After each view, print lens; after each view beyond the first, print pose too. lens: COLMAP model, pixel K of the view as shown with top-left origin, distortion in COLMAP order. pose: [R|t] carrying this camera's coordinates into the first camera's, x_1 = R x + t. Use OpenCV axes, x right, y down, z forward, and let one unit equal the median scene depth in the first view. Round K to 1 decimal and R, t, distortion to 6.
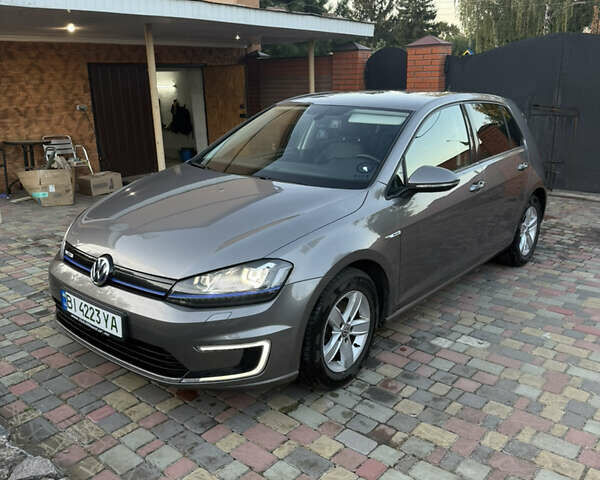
lens RADIAL K [[567.1, 0, 300.0], [0, 567.1, 240.0], [0, 0, 1]] dist [0.134825, -0.273269]
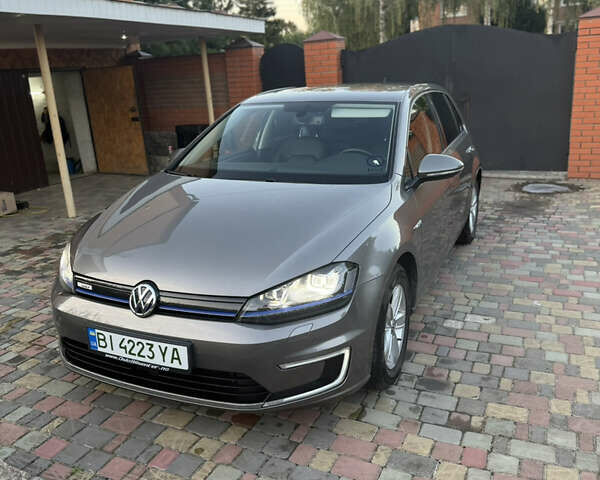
lens RADIAL K [[567.1, 0, 300.0], [0, 567.1, 240.0], [0, 0, 1]] dist [0.134825, -0.273269]
pose [[0.963629, -0.113495, 0.241945, -0.271917], [0.112717, 0.993480, 0.017104, -0.022340], [-0.242309, 0.010789, 0.970139, 0.069289]]
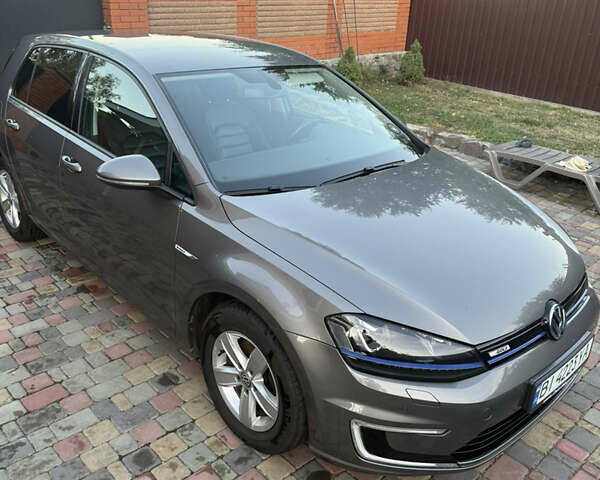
lens RADIAL K [[567.1, 0, 300.0], [0, 567.1, 240.0], [0, 0, 1]] dist [0.134825, -0.273269]
pose [[0.109201, -0.410320, 0.905380, -0.913495], [0.224968, 0.897395, 0.379568, -0.369010], [-0.968227, 0.162232, 0.190306, 1.010521]]
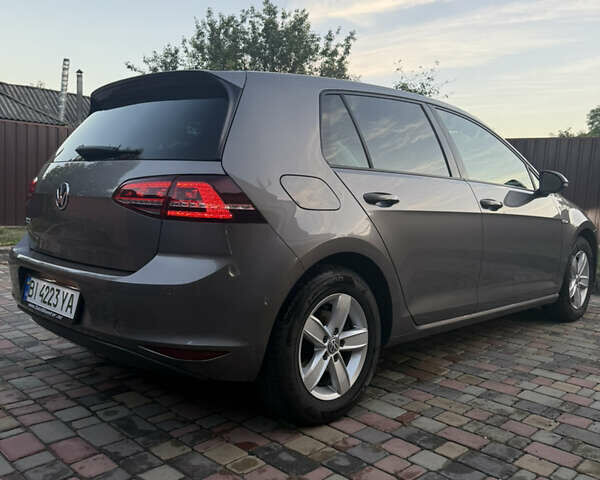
lens RADIAL K [[567.1, 0, 300.0], [0, 567.1, 240.0], [0, 0, 1]] dist [0.134825, -0.273269]
pose [[-0.996382, -0.050006, 0.068717, 0.203419], [-0.021635, 0.931179, 0.363919, -0.493985], [-0.082186, 0.361116, -0.928892, 2.472279]]
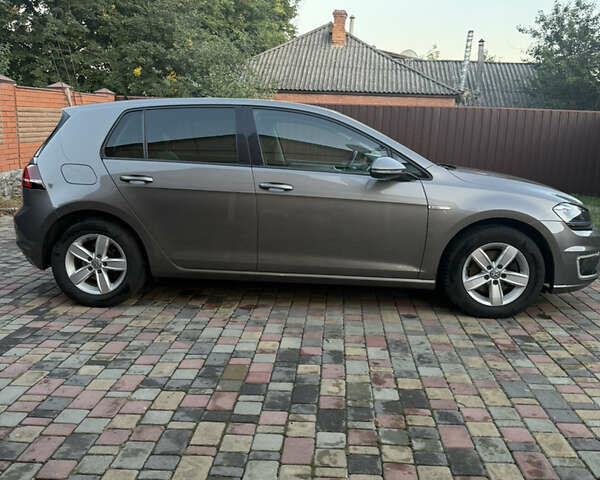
lens RADIAL K [[567.1, 0, 300.0], [0, 567.1, 240.0], [0, 0, 1]] dist [0.134825, -0.273269]
pose [[-0.600459, -0.166889, 0.782047, -1.006351], [0.190932, 0.919771, 0.342878, -0.495545], [-0.776526, 0.355202, -0.520421, 2.137699]]
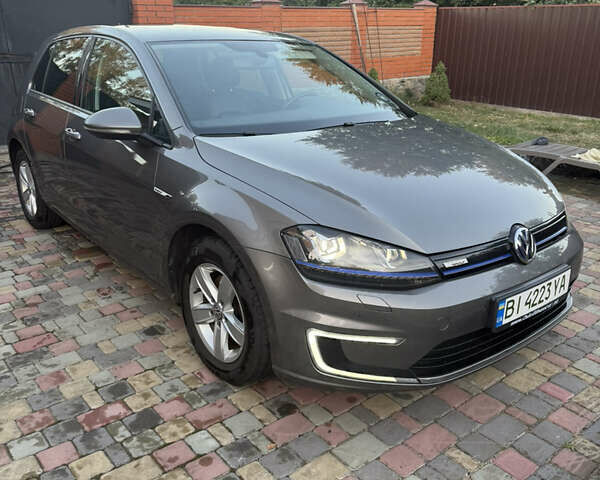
lens RADIAL K [[567.1, 0, 300.0], [0, 567.1, 240.0], [0, 0, 1]] dist [0.134825, -0.273269]
pose [[0.177750, -0.338765, 0.923928, -0.969721], [0.262029, 0.921278, 0.287382, -0.222281], [-0.948549, 0.191014, 0.252523, 0.938475]]
